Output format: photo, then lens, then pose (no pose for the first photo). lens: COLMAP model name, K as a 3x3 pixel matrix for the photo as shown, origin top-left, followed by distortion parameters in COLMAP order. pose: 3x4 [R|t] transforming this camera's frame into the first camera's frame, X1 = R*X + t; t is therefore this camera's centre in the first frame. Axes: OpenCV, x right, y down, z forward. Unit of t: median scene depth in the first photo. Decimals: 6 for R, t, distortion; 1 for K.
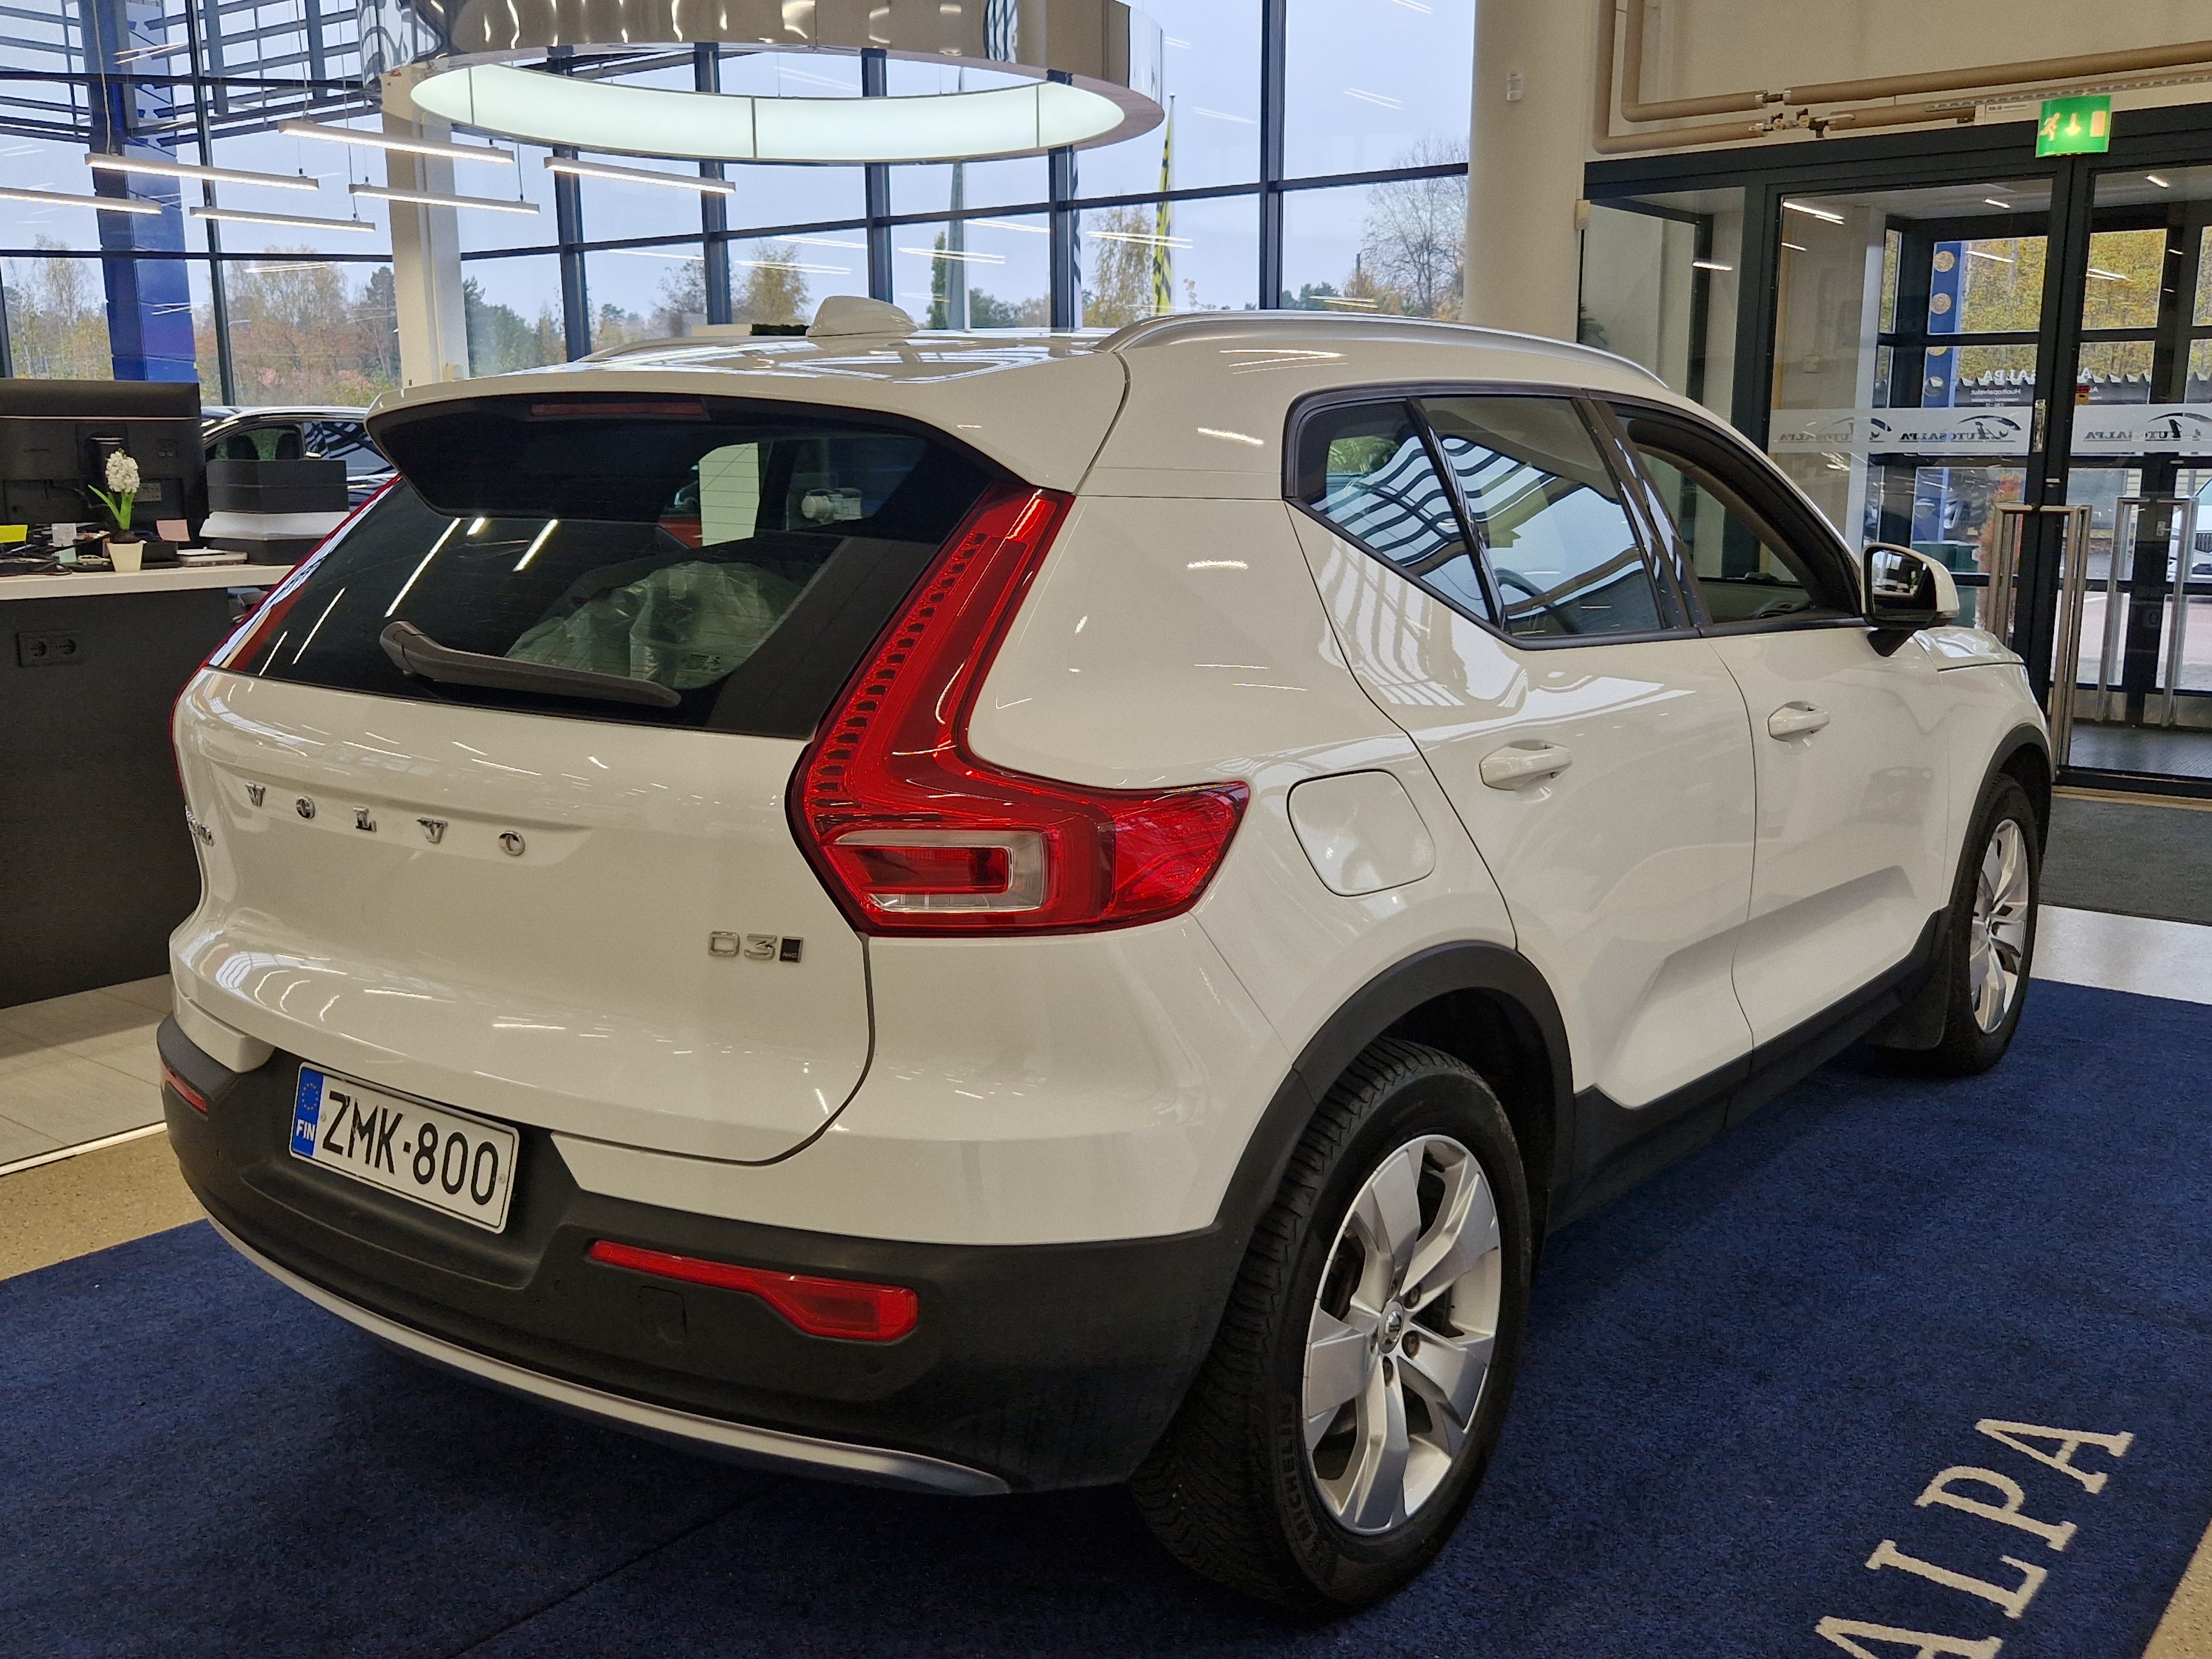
lens RADIAL K [[2018.7, 0, 1104.0], [0, 2018.7, 817.0], [0, 0, 1]] dist [0.046740, 0.000000]
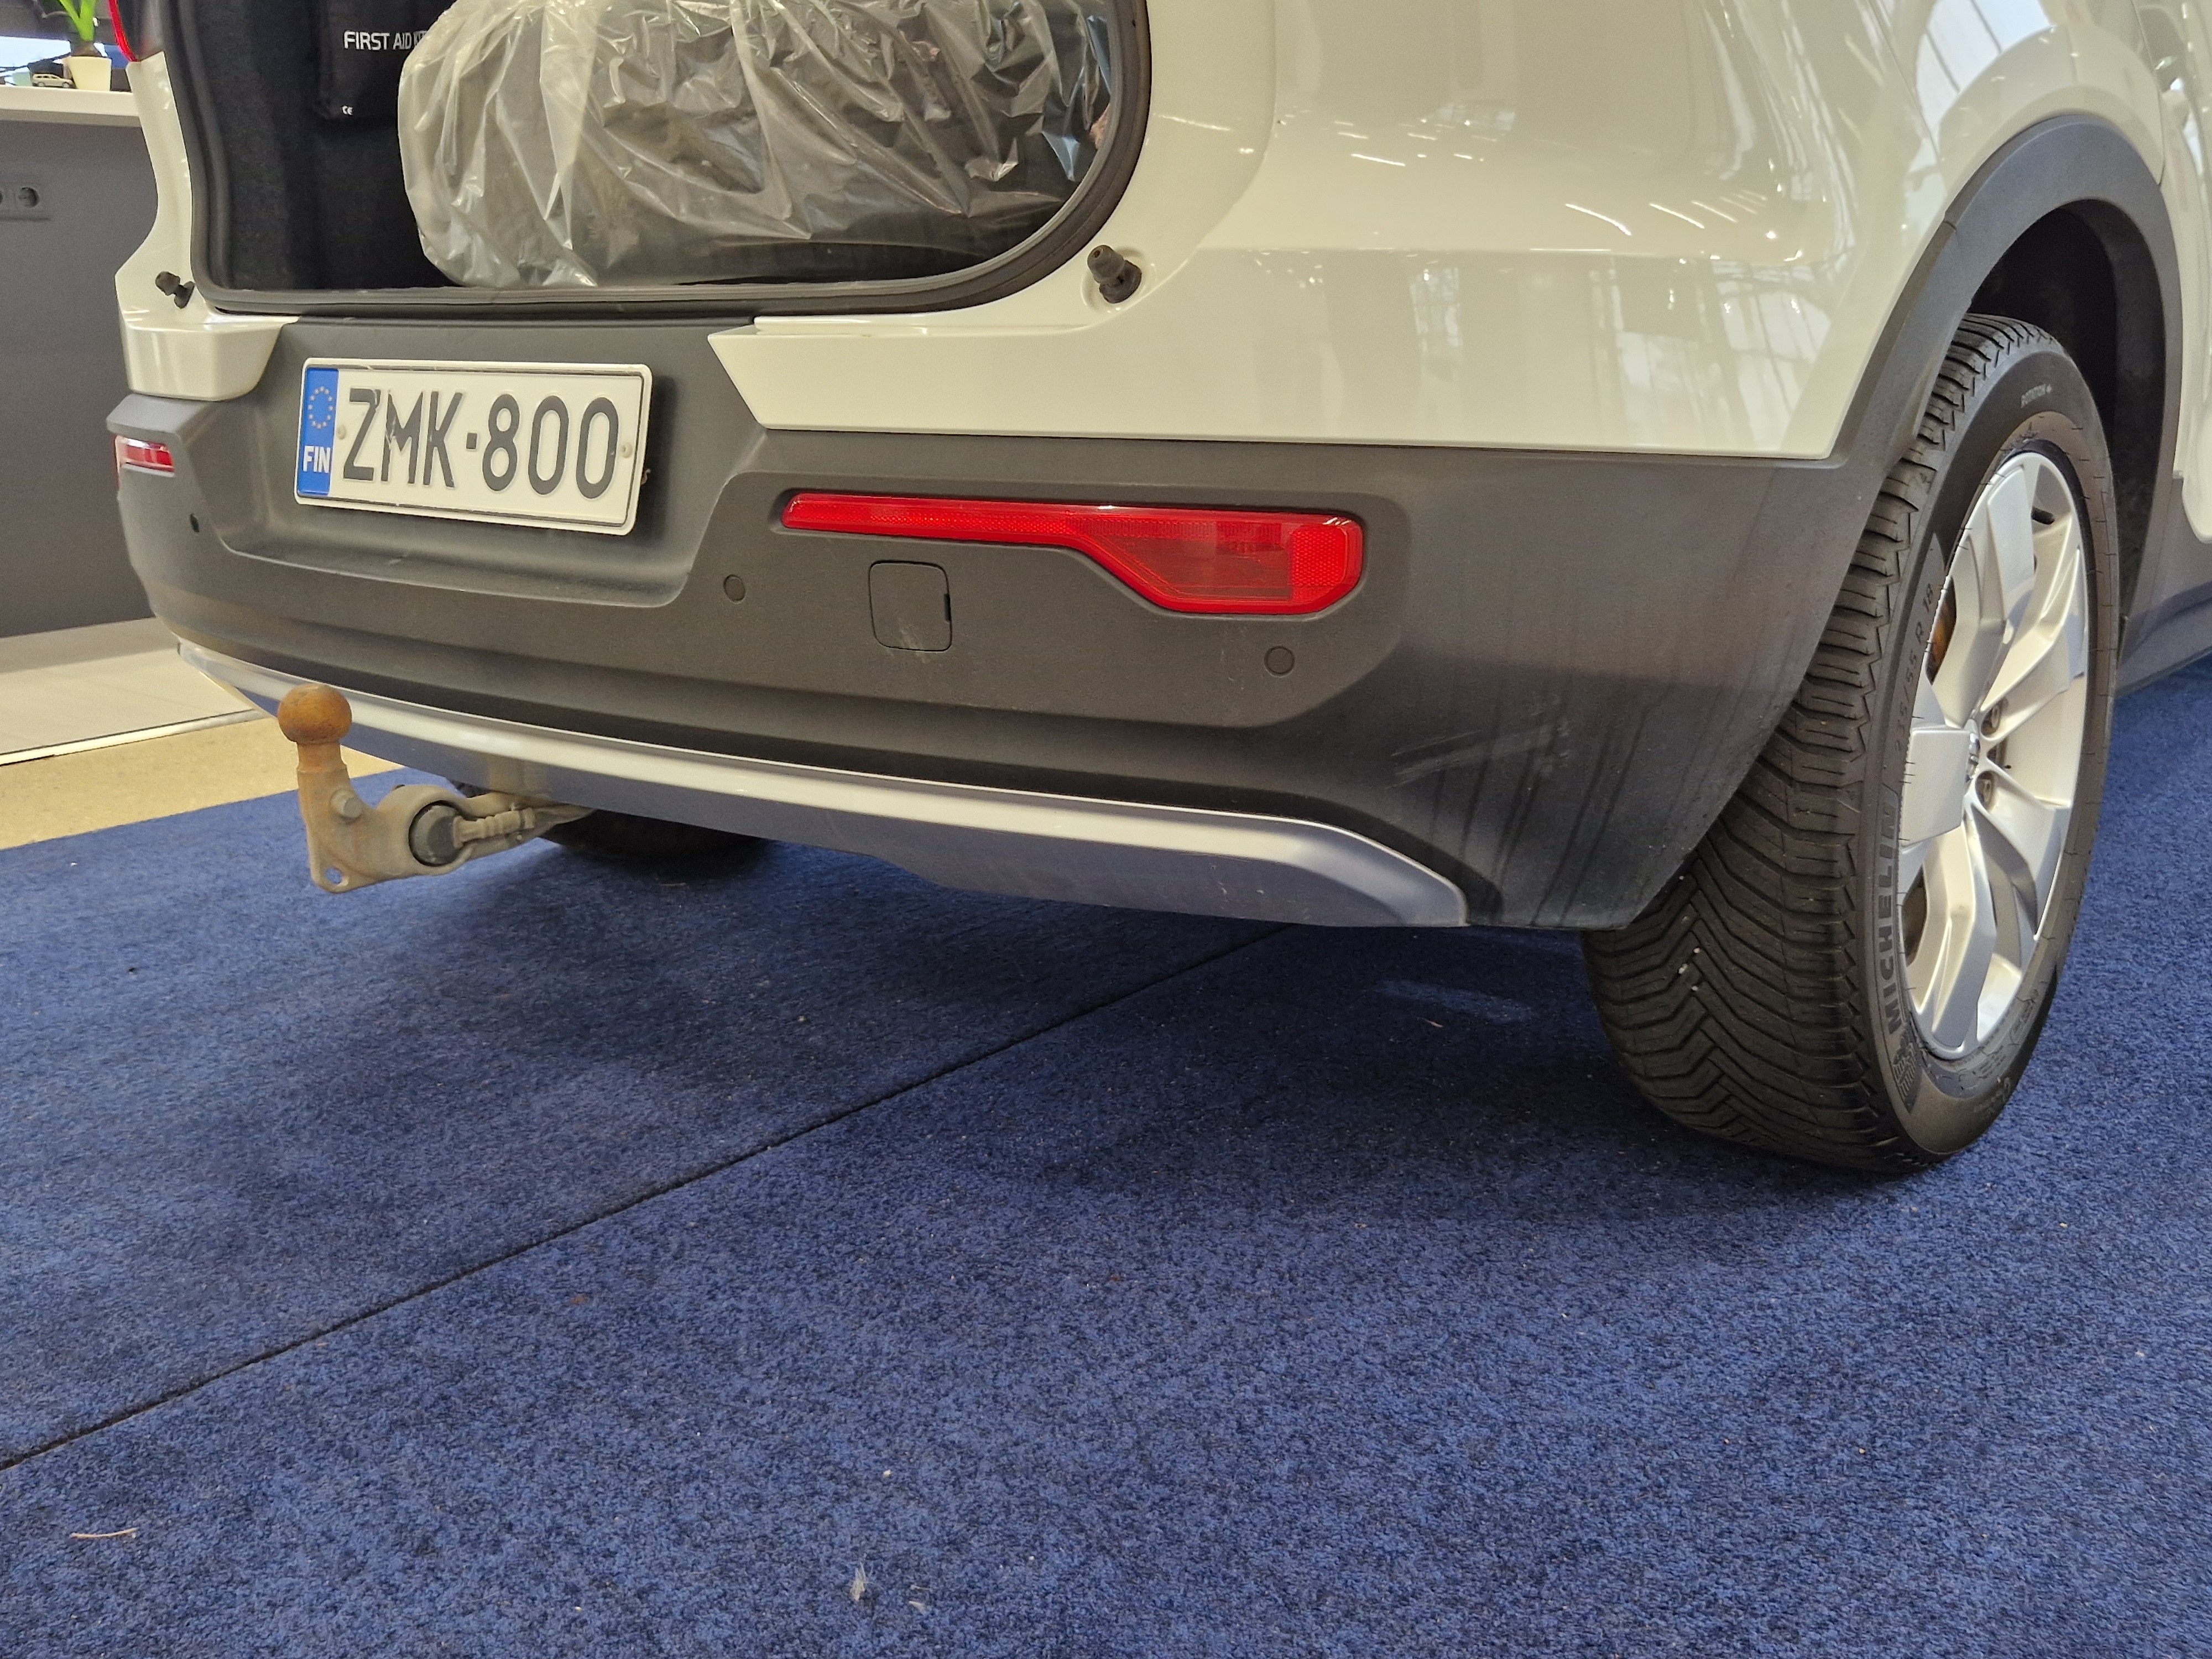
lens RADIAL K [[2018.7, 0, 1107.9], [0, 2018.7, 840.9], [0, 0, 1]] dist [0.046740, 0.000000]
pose [[0.999789, -0.008527, -0.018697, -0.126546], [0.009973, 0.996852, 0.078653, 0.228122], [0.017968, -0.078823, 0.996727, 0.342101]]
